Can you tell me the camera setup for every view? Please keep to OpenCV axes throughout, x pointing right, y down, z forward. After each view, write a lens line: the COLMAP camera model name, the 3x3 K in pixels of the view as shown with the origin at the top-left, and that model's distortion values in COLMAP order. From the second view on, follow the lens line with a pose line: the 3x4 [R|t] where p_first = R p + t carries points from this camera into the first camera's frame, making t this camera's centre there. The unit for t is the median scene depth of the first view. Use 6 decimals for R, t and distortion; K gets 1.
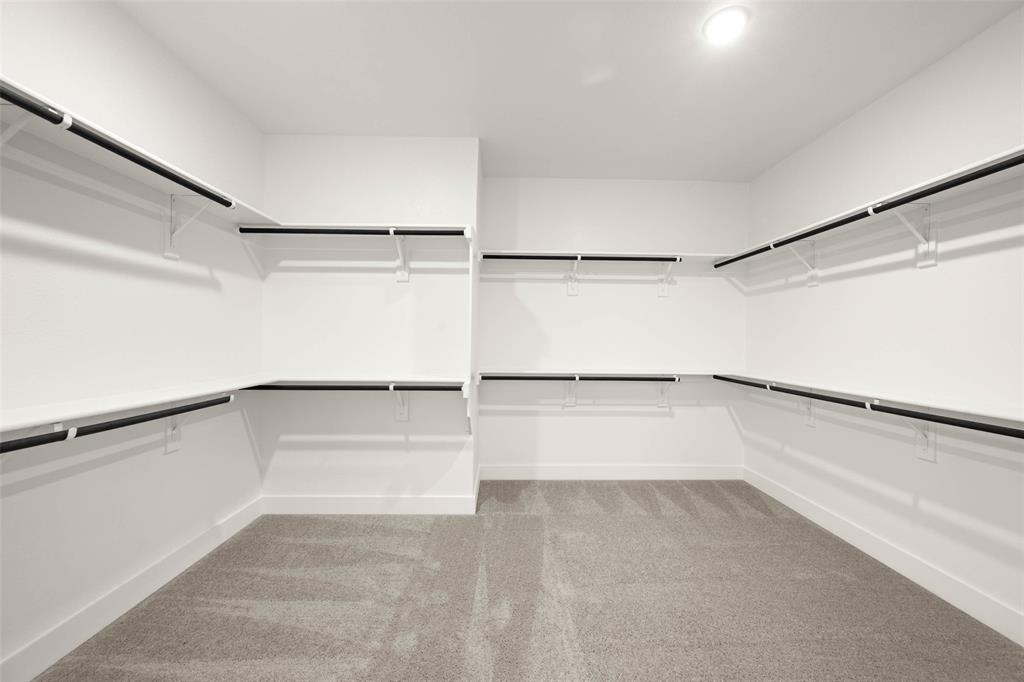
lens RADIAL K [[398.9, 0, 511.6], [0, 398.9, 337.4], [0, 0, 1]] dist [-0.002019, -0.000309]
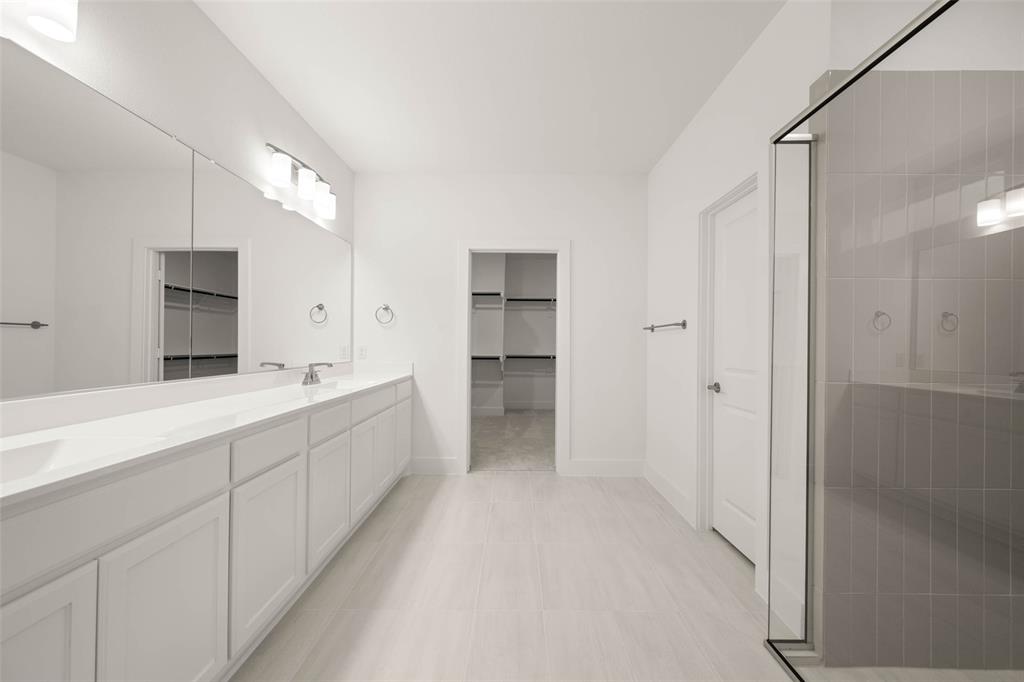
lens RADIAL K [[398.9, 0, 510.9], [0, 398.9, 332.6], [0, 0, 1]] dist [-0.002019, -0.000309]
pose [[0.999413, 0.003374, -0.034105, 0.024713], [-0.003627, 0.999966, -0.007367, -0.013707], [0.034079, 0.007486, 0.999391, -1.278330]]
